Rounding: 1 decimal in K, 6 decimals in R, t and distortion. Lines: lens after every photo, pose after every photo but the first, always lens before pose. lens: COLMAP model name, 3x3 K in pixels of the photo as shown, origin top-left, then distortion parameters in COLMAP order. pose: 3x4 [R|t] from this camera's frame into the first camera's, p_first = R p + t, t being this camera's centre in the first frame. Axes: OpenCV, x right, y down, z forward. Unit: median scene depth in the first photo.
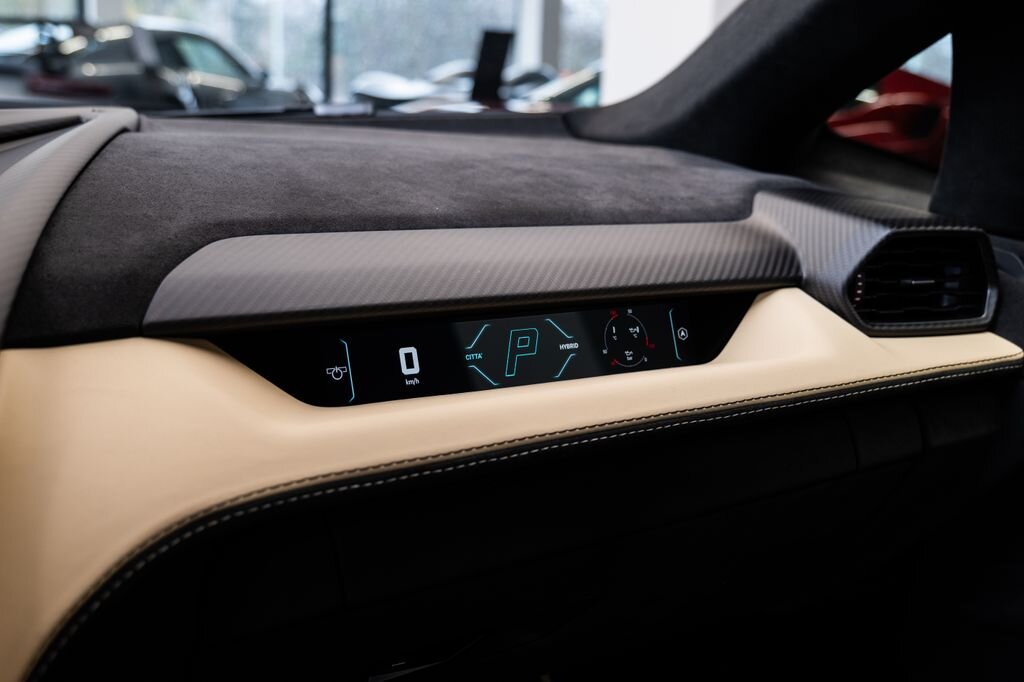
lens RADIAL K [[1290.6, 0, 479.9], [0, 1290.6, 338.9], [0, 0, 1]] dist [-0.020604, -0.003939]
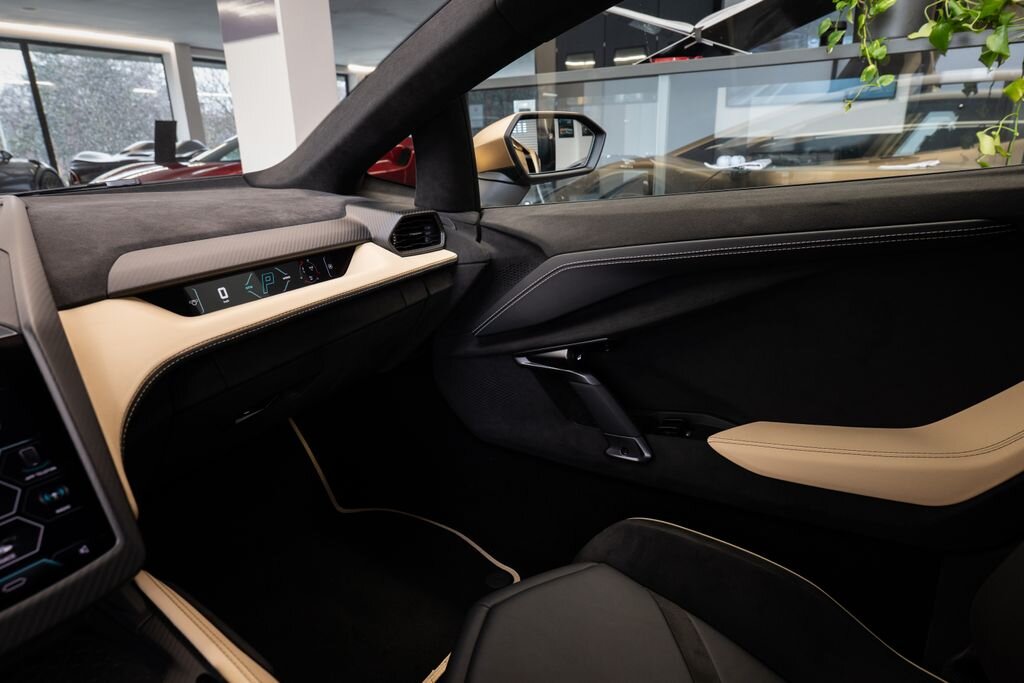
lens RADIAL K [[635.1, 0, 512.0], [0, 635.1, 341.5], [0, 0, 1]] dist [-0.001598, 0.001917]
pose [[0.879535, -0.199829, 0.431841, -0.092096], [0.149933, 0.977700, 0.147049, 0.009888], [-0.451596, -0.064588, 0.889882, -0.262246]]
